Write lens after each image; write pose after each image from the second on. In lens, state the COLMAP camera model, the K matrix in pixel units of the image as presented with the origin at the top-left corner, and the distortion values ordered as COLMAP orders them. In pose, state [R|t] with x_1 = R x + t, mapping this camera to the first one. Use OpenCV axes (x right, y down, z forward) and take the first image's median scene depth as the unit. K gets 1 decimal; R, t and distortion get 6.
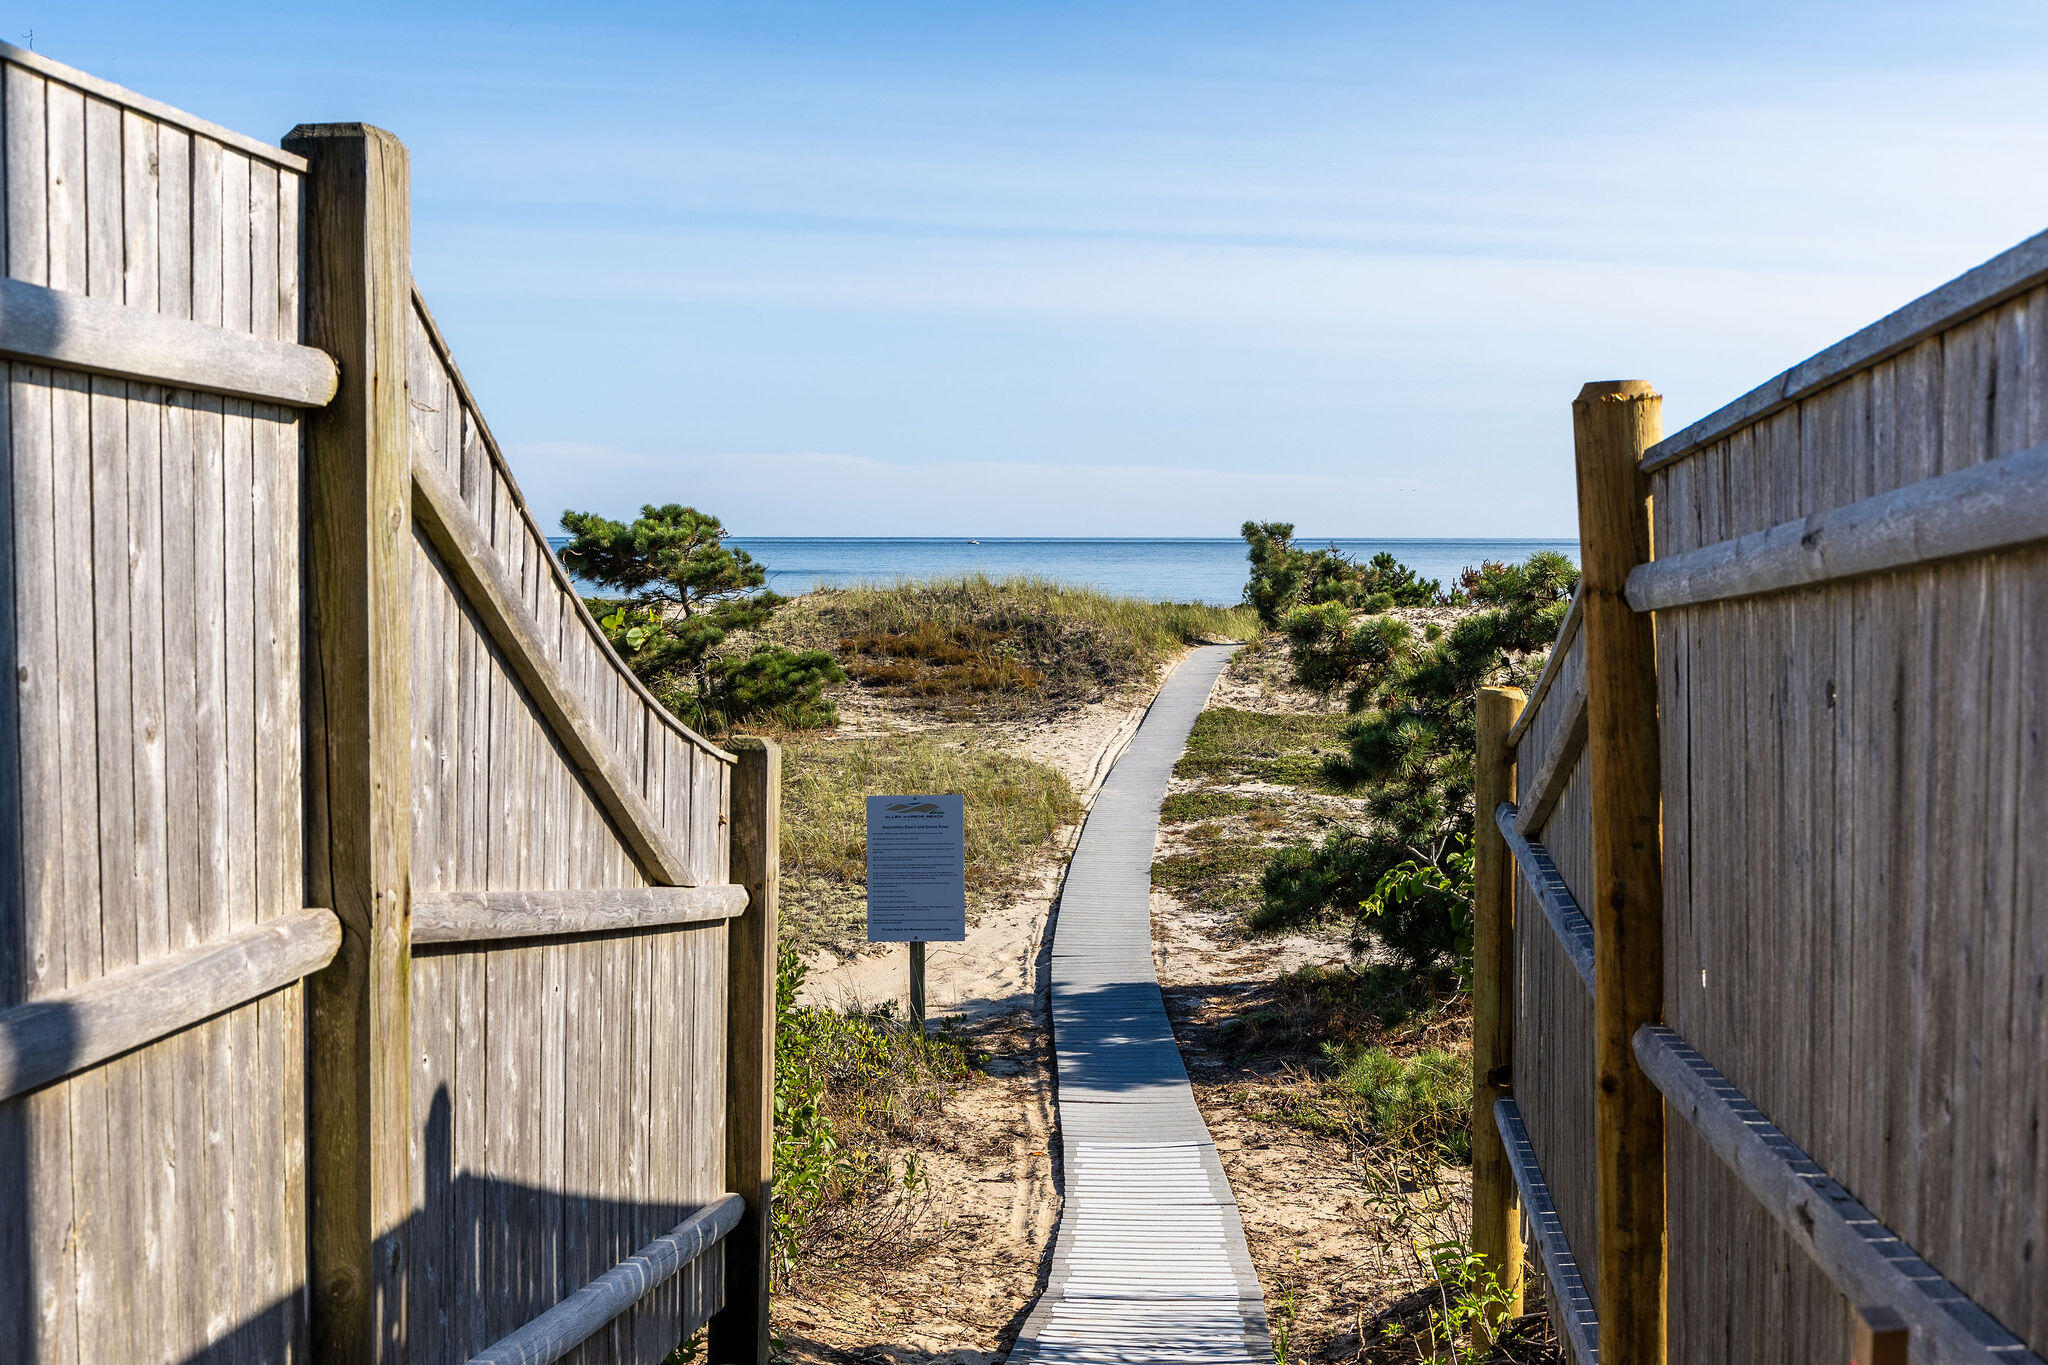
lens RADIAL K [[2332.0, 0, 1021.6], [0, 2332.0, 681.3], [0, 0, 1]] dist [0.017664, 0.000000]
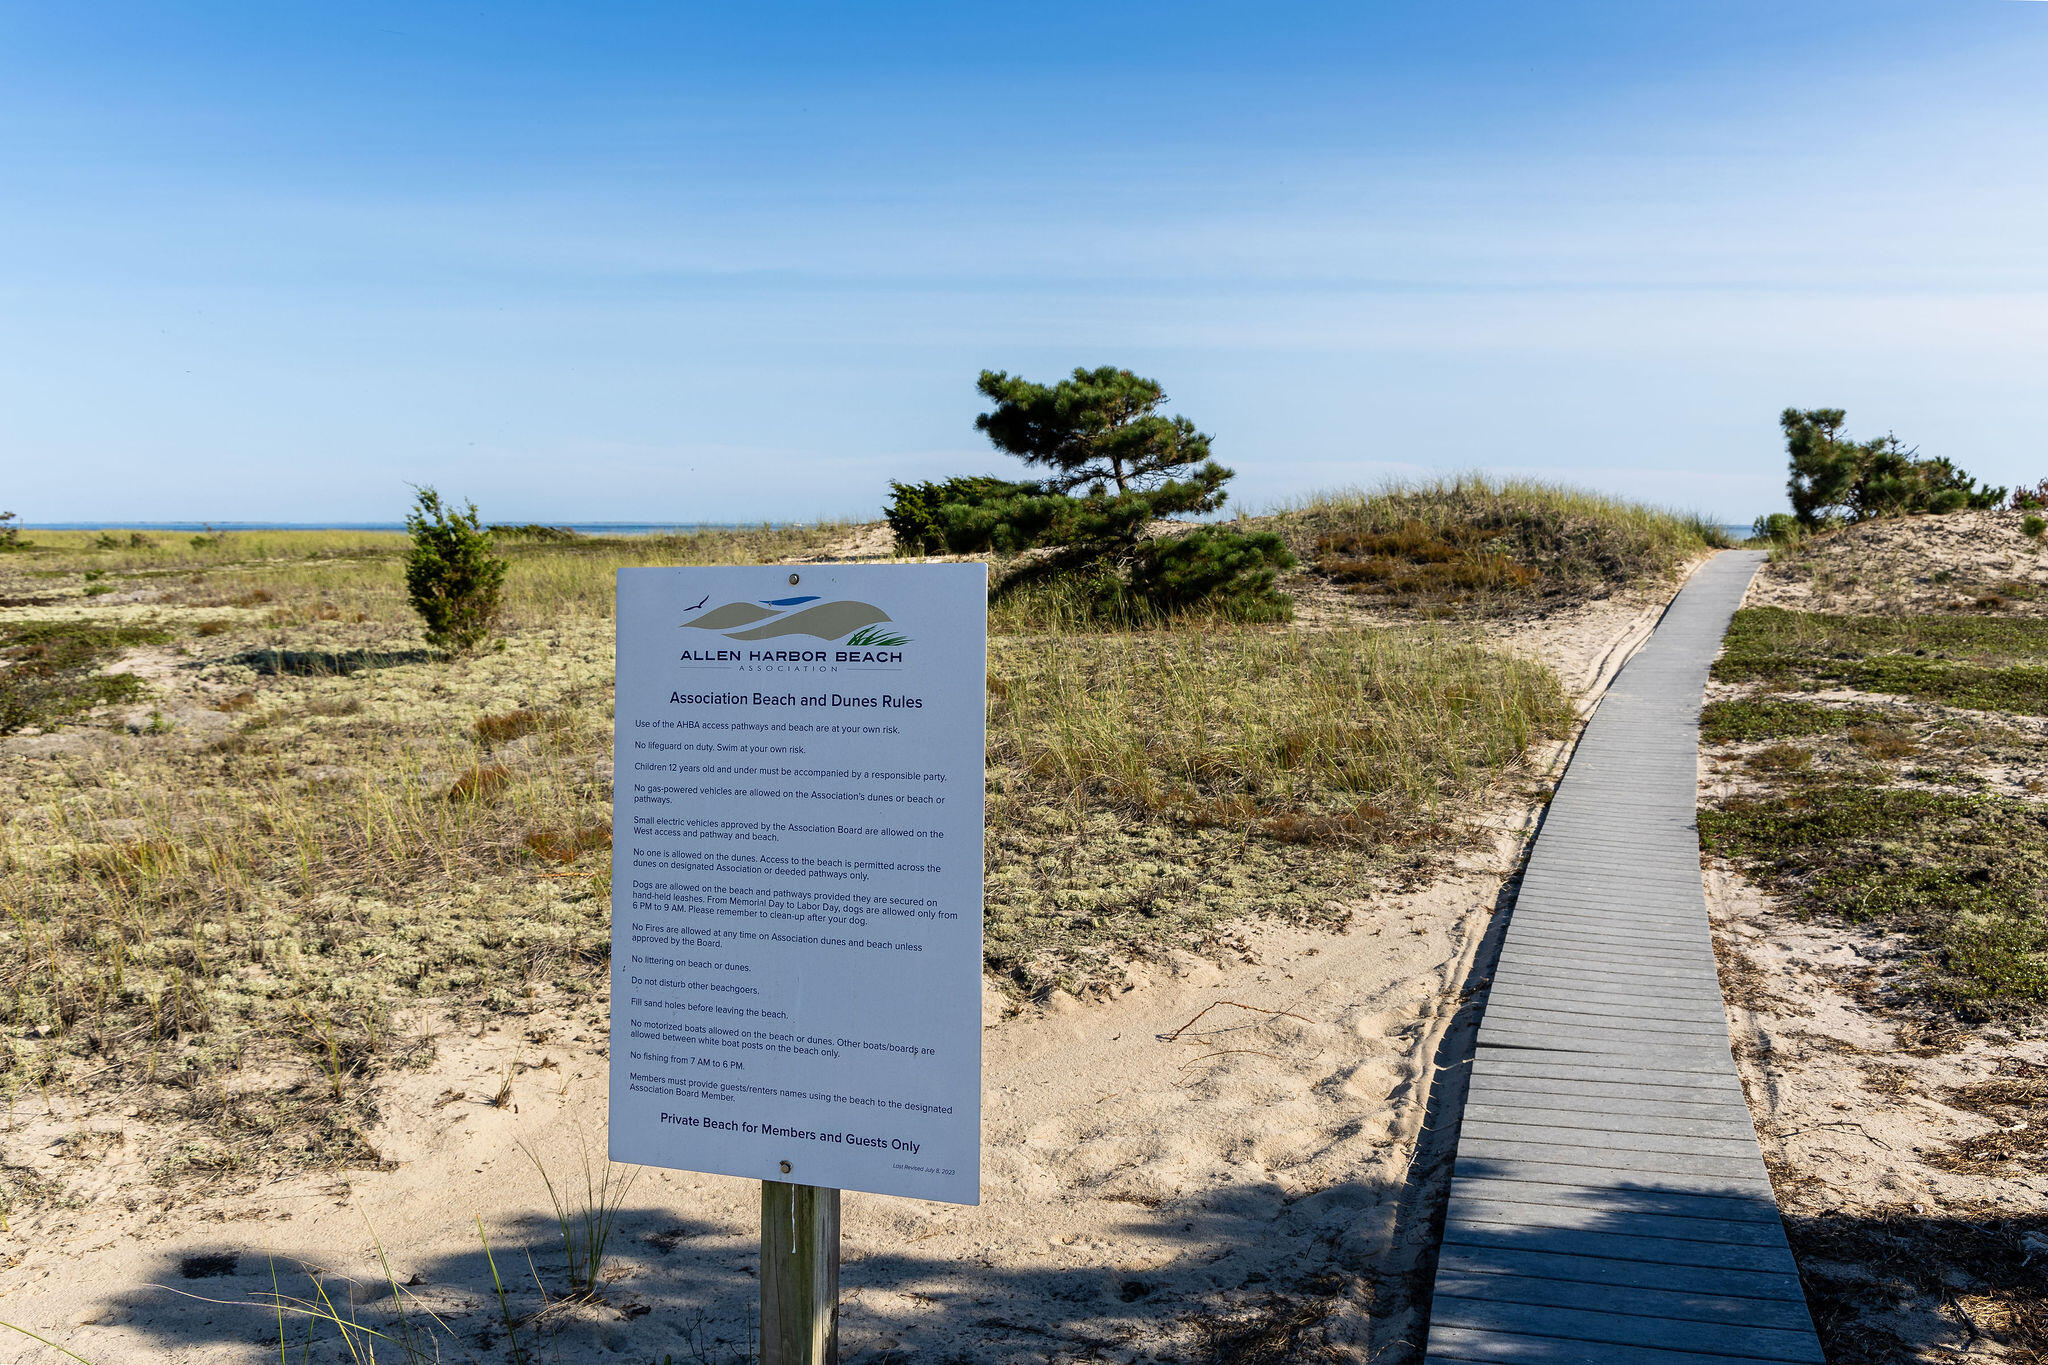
lens RADIAL K [[1765.7, 0, 1024.4], [0, 1765.7, 693.8], [0, 0, 1]] dist [0.006081, 0.001498]
pose [[0.959993, 0.027742, -0.278645, 0.011288], [-0.017269, 0.999052, 0.039972, 0.022951], [0.279490, -0.033561, 0.959562, 0.352571]]
